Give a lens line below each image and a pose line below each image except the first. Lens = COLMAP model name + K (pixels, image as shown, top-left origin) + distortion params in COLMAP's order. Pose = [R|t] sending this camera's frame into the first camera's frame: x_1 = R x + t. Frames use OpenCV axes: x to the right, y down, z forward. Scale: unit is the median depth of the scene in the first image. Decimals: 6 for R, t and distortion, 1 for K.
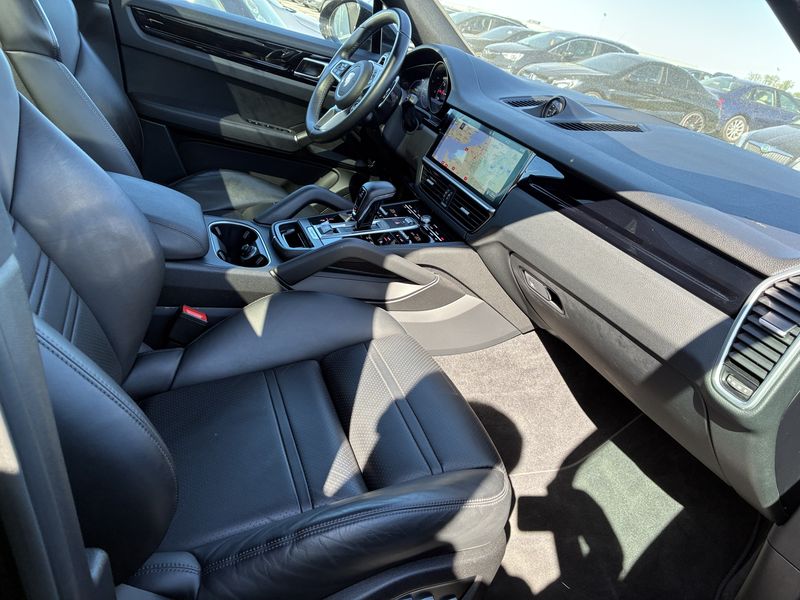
lens RADIAL K [[608.0, 0, 398.3], [0, 608.0, 299.8], [0, 0, 1]] dist [0.041519, -0.058603]
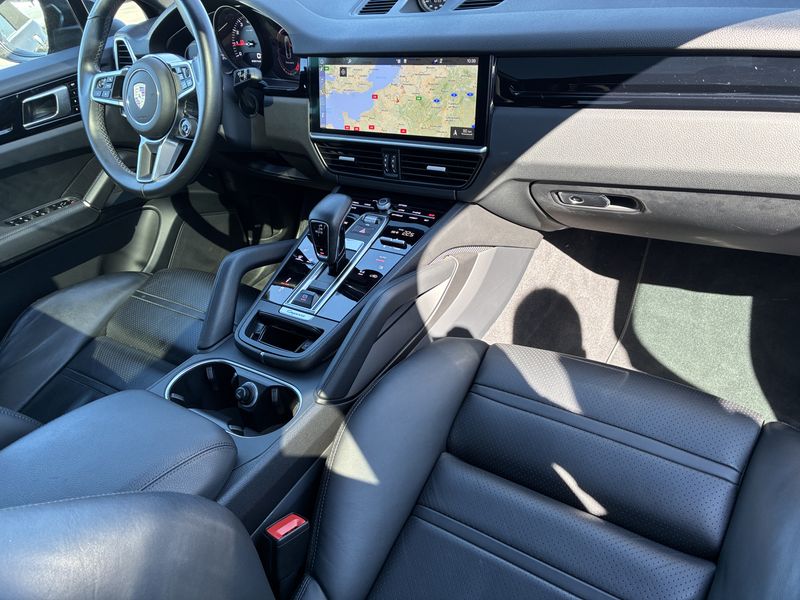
lens RADIAL K [[608.0, 0, 399.8], [0, 608.0, 299.8], [0, 0, 1]] dist [0.041519, -0.058603]
pose [[0.746125, -0.614673, 0.255879, -0.214536], [0.557802, 0.786923, 0.263835, -0.234831], [-0.363529, -0.054124, 0.930009, 0.281542]]
